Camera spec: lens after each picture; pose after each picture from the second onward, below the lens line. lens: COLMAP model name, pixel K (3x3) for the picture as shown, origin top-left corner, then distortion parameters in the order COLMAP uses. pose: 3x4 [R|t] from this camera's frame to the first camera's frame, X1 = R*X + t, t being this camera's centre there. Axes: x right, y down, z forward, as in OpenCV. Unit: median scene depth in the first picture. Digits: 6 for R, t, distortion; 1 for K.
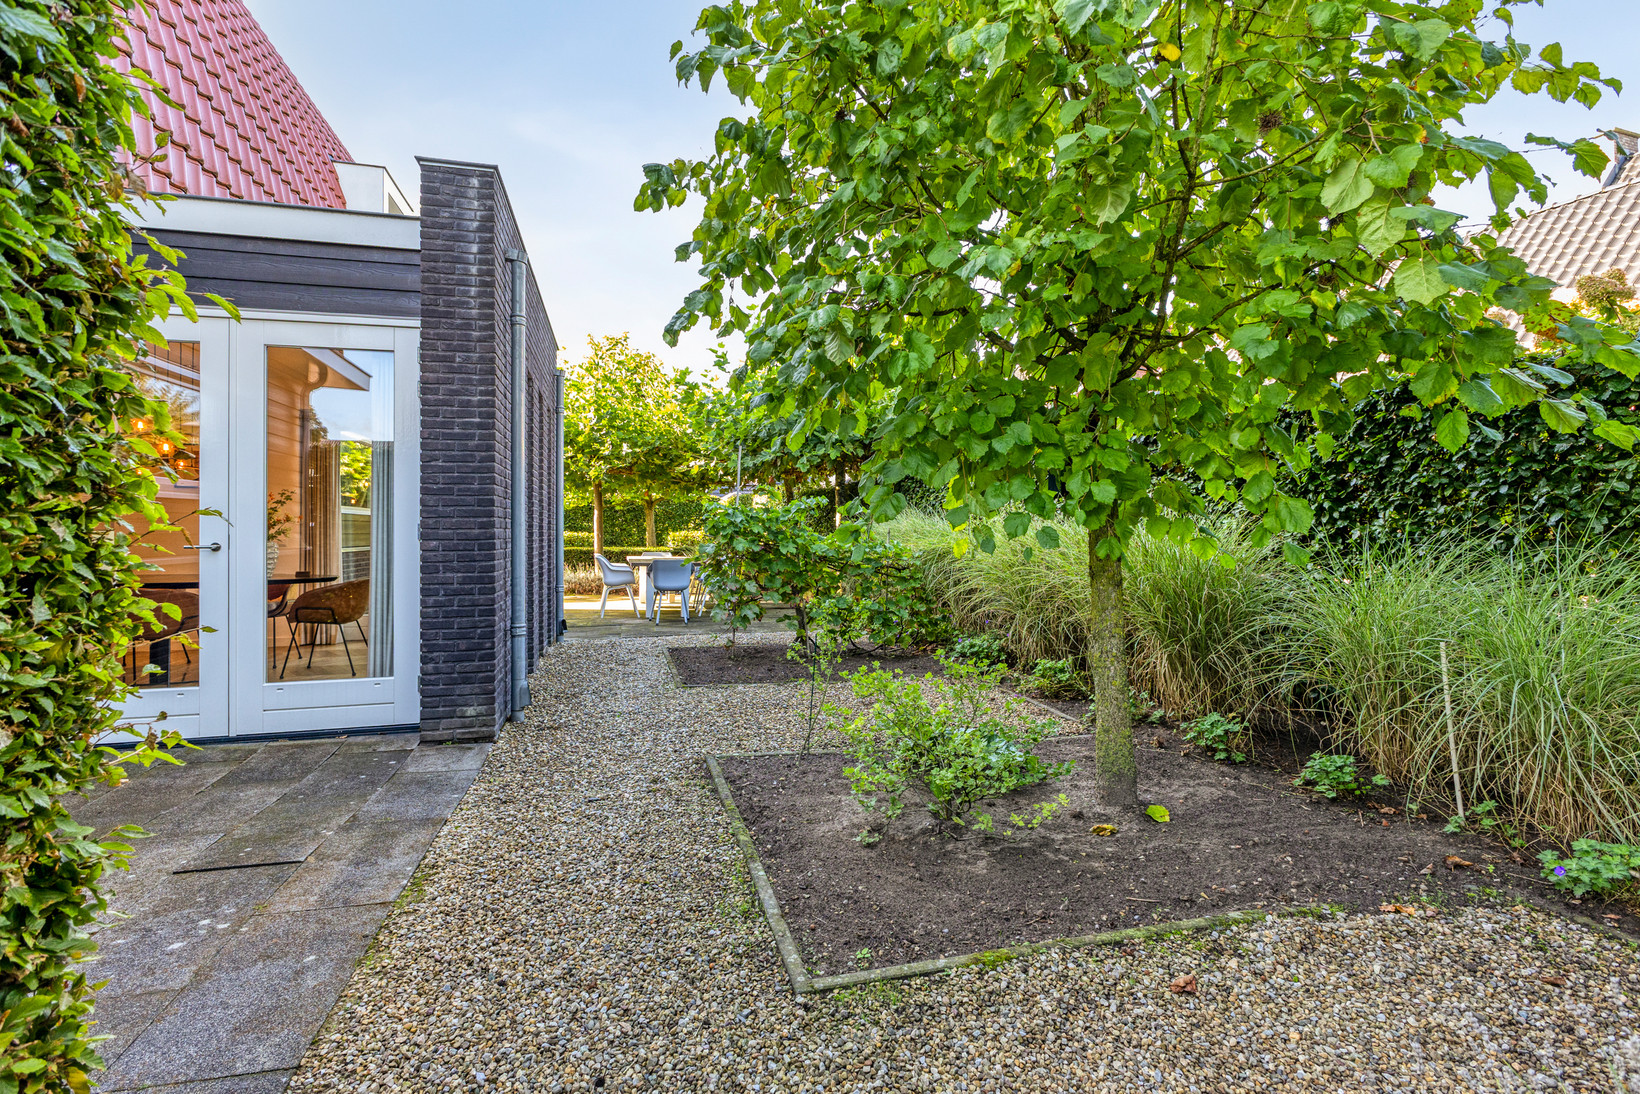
lens RADIAL K [[780.8, 0, 821.0], [0, 780.8, 537.1], [0, 0, 1]] dist [0.003912, 0.000047]
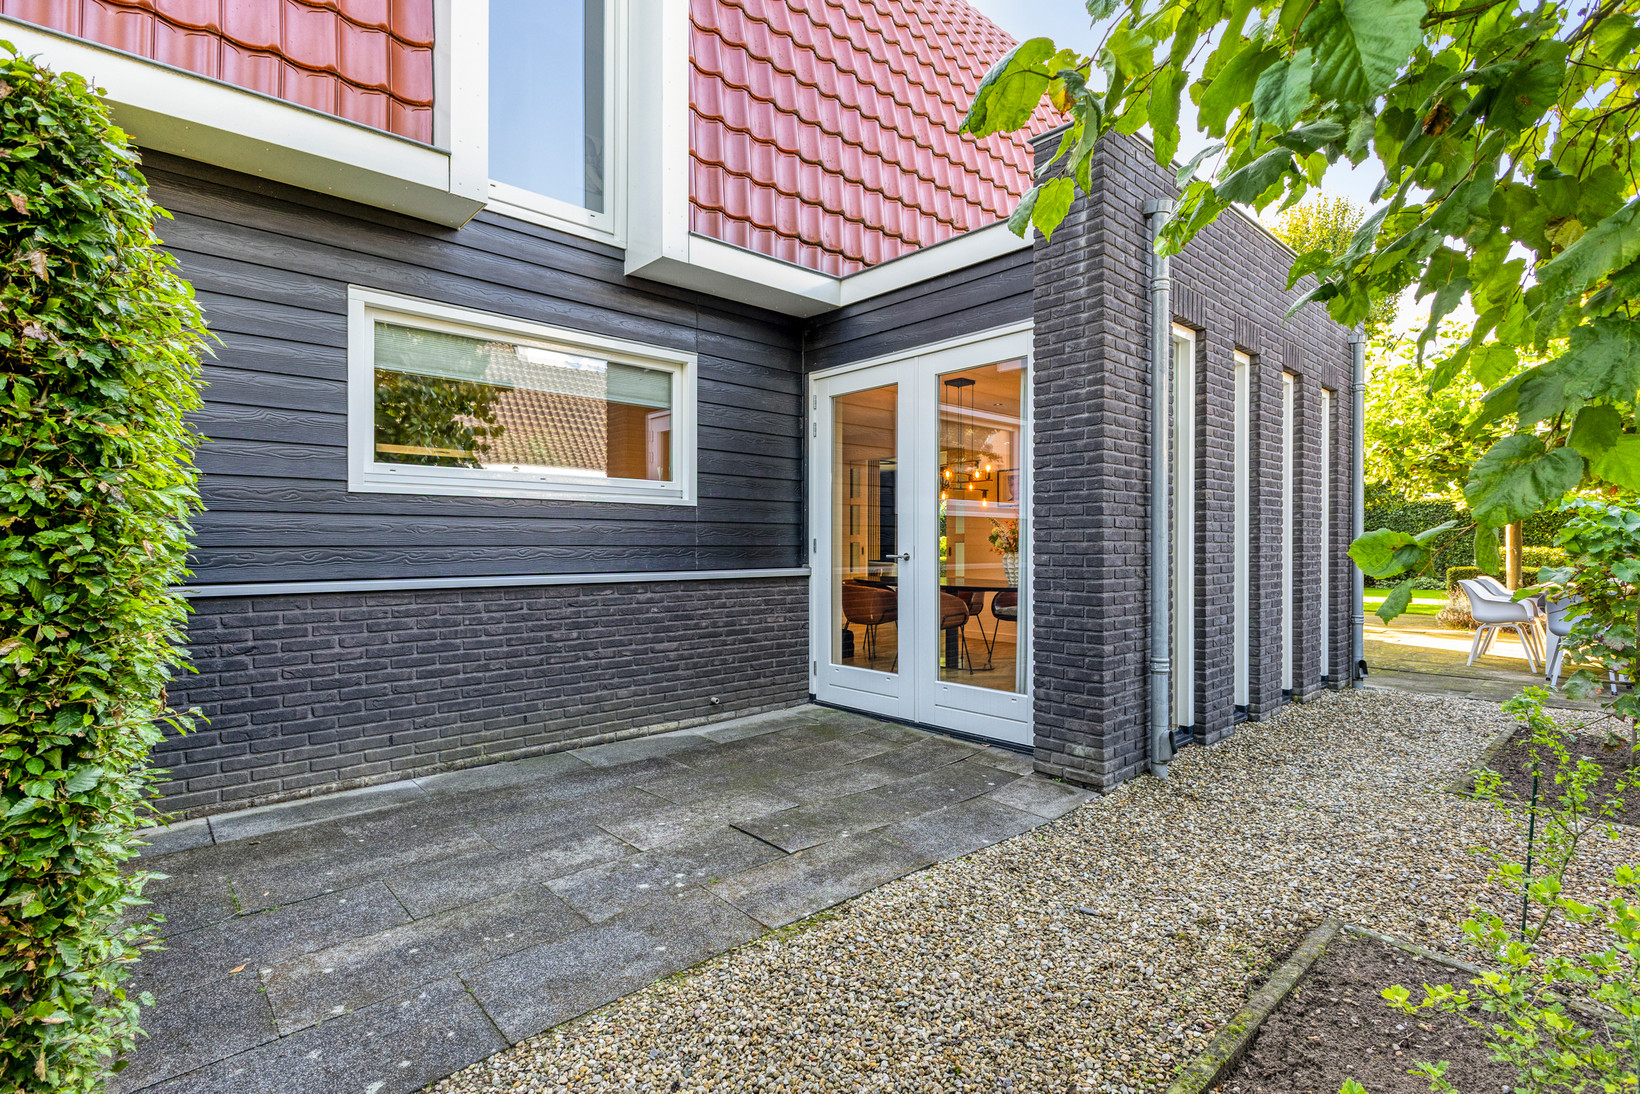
lens RADIAL K [[772.9, 0, 821.3], [0, 772.9, 551.1], [0, 0, 1]] dist [0.003847, 0.000077]
pose [[0.471860, 0.013073, -0.881576, 0.214758], [-0.011294, 0.999898, 0.008783, -0.005155], [0.881601, 0.005813, 0.471960, 0.413836]]
